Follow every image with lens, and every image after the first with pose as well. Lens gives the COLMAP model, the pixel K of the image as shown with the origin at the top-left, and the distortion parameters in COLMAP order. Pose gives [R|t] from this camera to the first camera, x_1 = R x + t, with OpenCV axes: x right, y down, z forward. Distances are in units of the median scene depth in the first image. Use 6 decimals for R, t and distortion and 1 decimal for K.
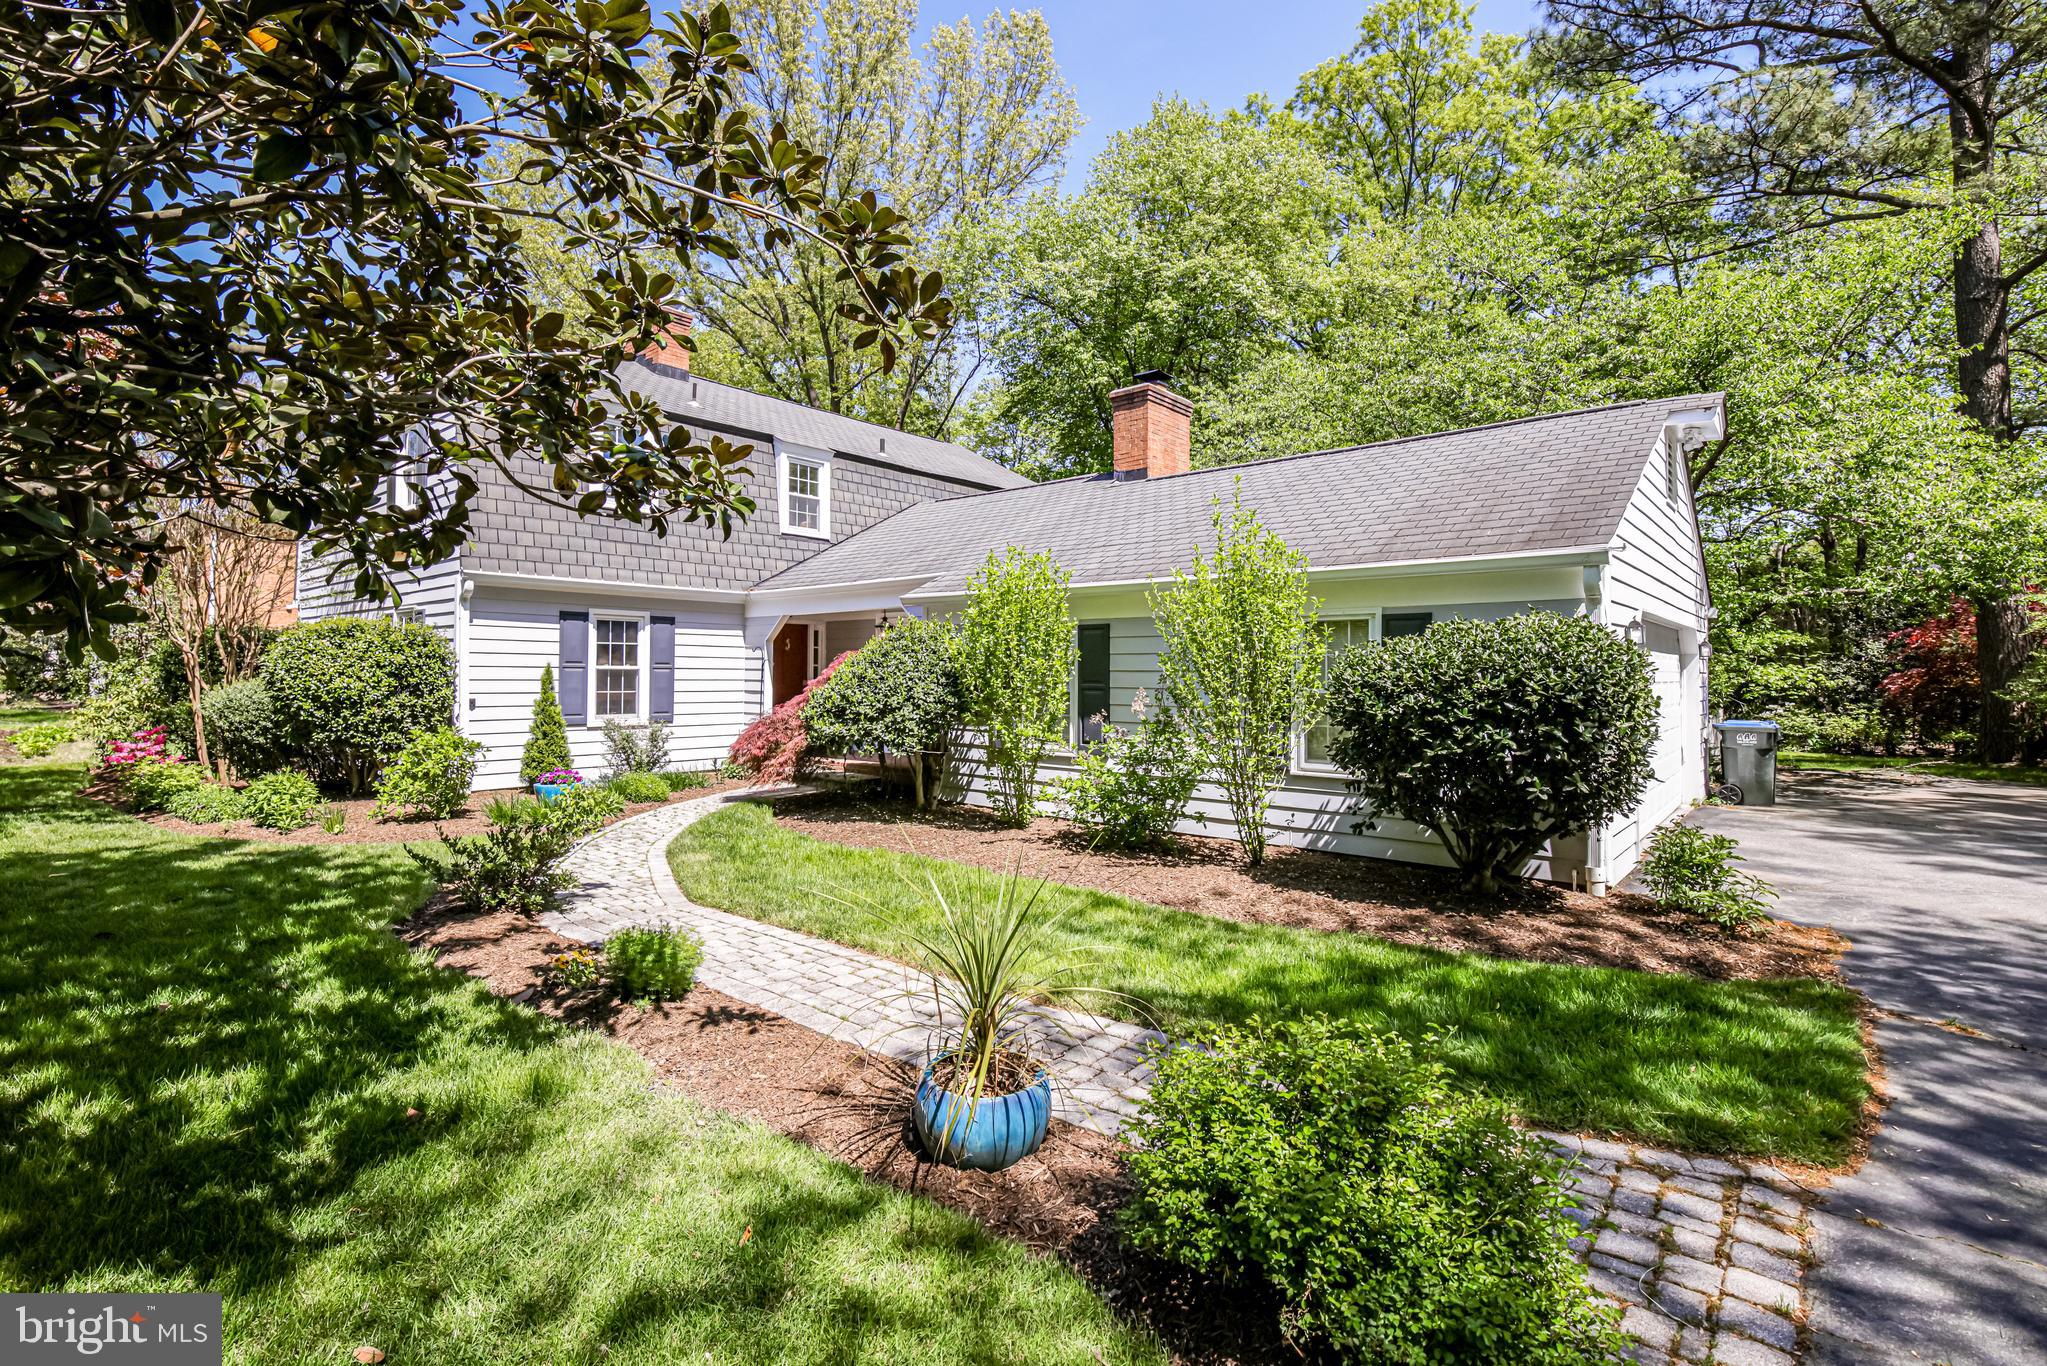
lens RADIAL K [[957.1, 0, 1021.1], [0, 957.1, 644.1], [0, 0, 1]] dist [-0.002337, -0.000166]
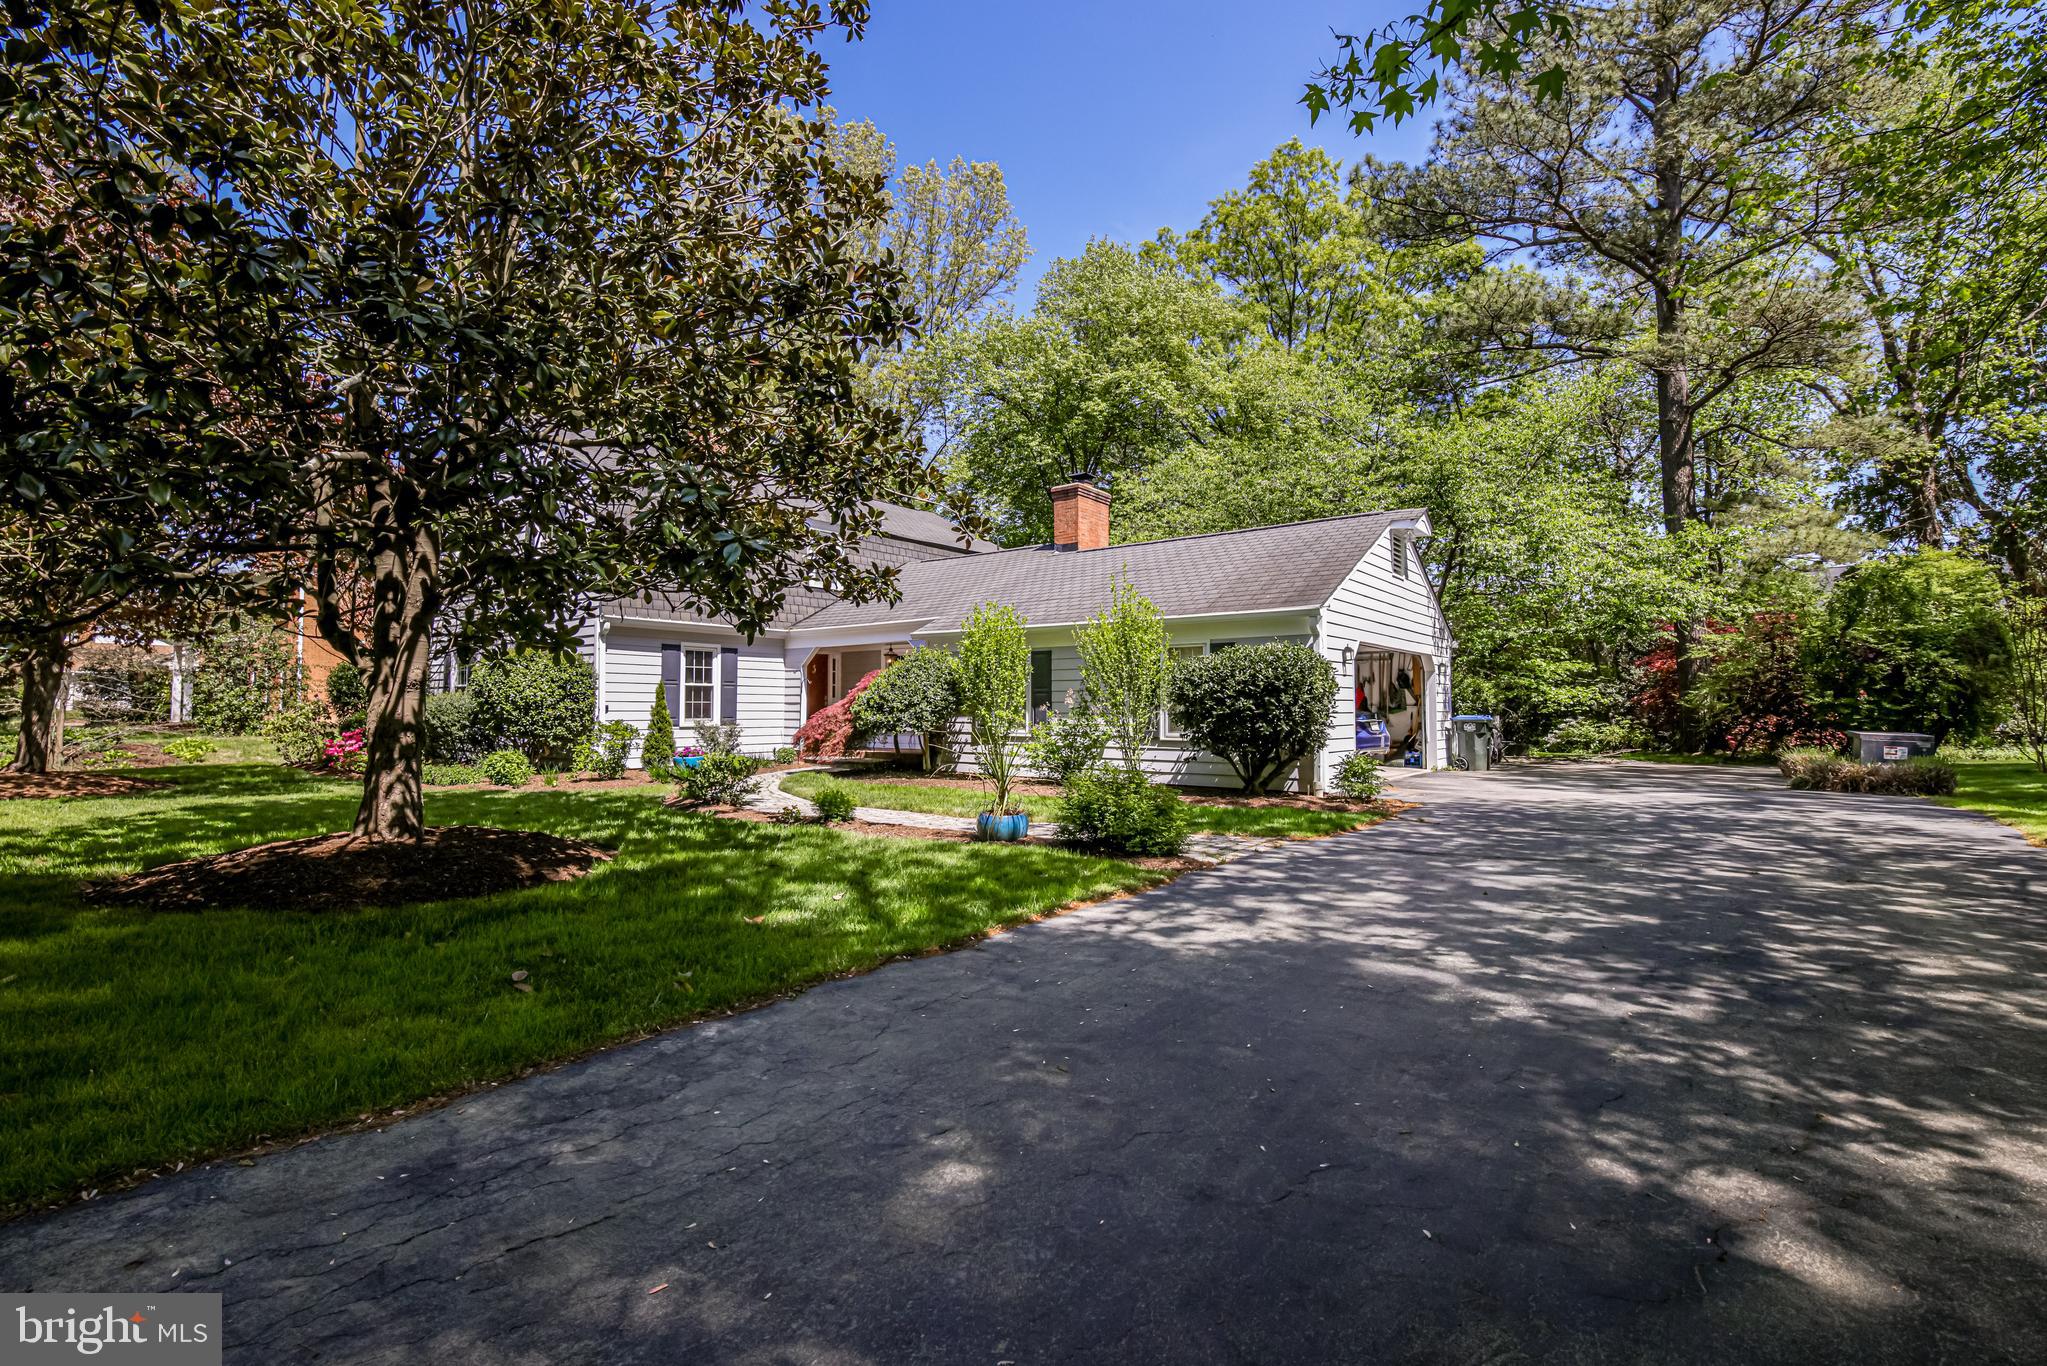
lens RADIAL K [[908.1, 0, 997.2], [0, 908.1, 690.0], [0, 0, 1]] dist [-0.018921, 0.000001]
pose [[0.999572, -0.001928, 0.029204, -0.028414], [0.001589, 0.999932, 0.011594, 0.018474], [-0.029224, -0.011543, 0.999506, -0.343939]]
